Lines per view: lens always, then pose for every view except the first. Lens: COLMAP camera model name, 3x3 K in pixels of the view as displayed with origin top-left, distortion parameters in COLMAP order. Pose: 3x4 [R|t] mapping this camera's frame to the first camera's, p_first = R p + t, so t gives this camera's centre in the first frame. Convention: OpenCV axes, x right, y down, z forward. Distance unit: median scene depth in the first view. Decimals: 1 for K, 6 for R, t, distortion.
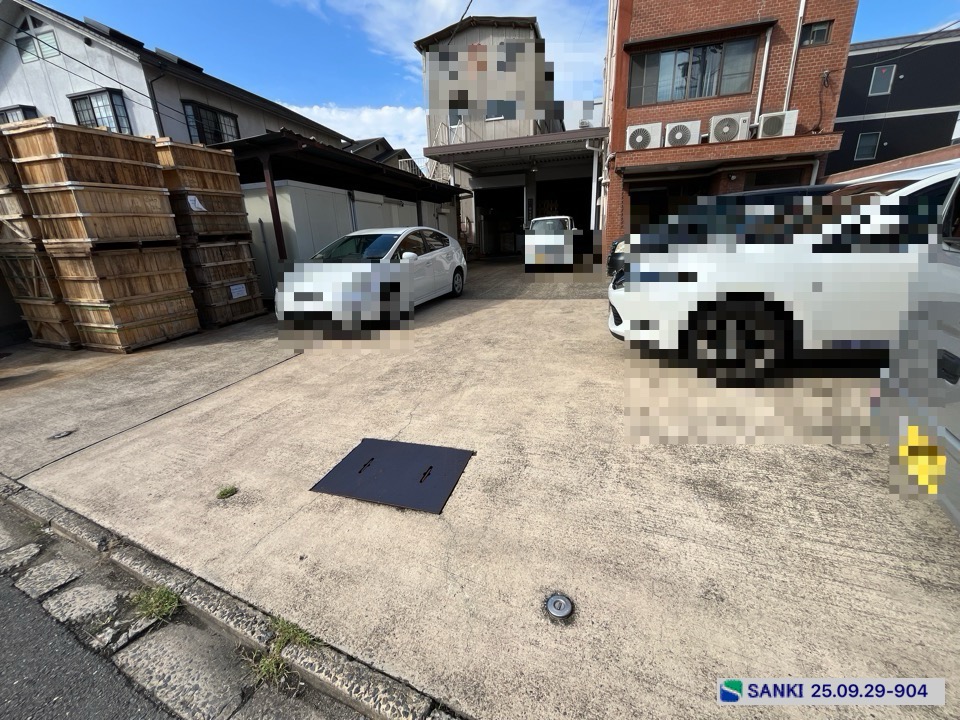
lens RADIAL K [[389.8, 0, 476.7], [0, 389.8, 360.4], [0, 0, 1]] dist [-0.002052, -0.000454]
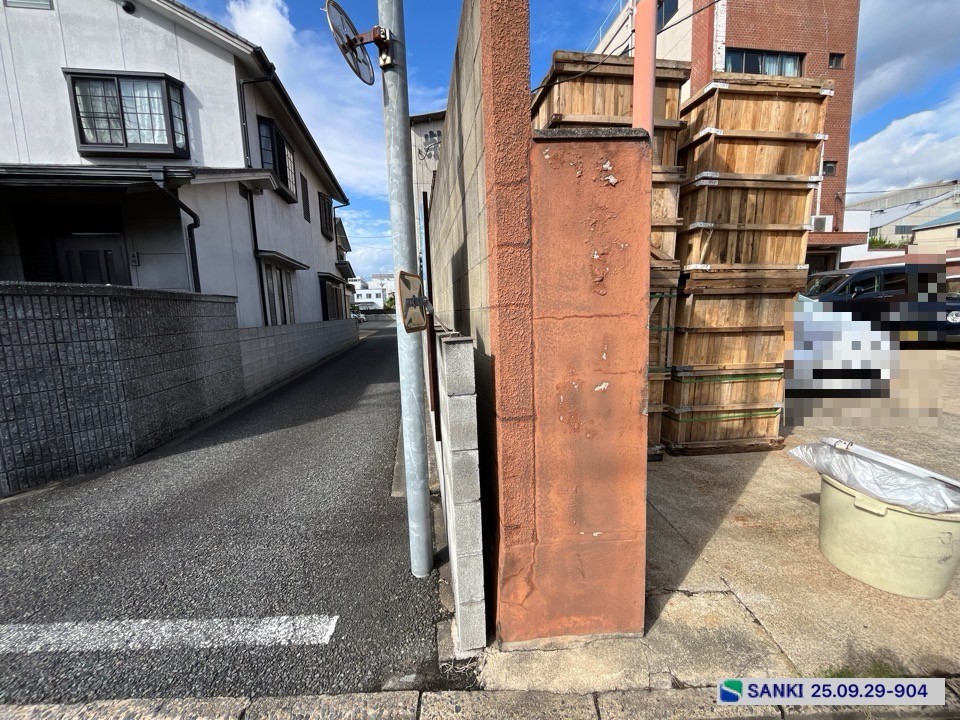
lens RADIAL K [[389.8, 0, 477.1], [0, 389.8, 360.4], [0, 0, 1]] dist [-0.002052, -0.000454]
pose [[0.910041, -0.045853, 0.411973, -1.280696], [0.123577, 0.978681, -0.164052, -0.090469], [-0.395668, 0.200204, 0.896306, 0.495472]]
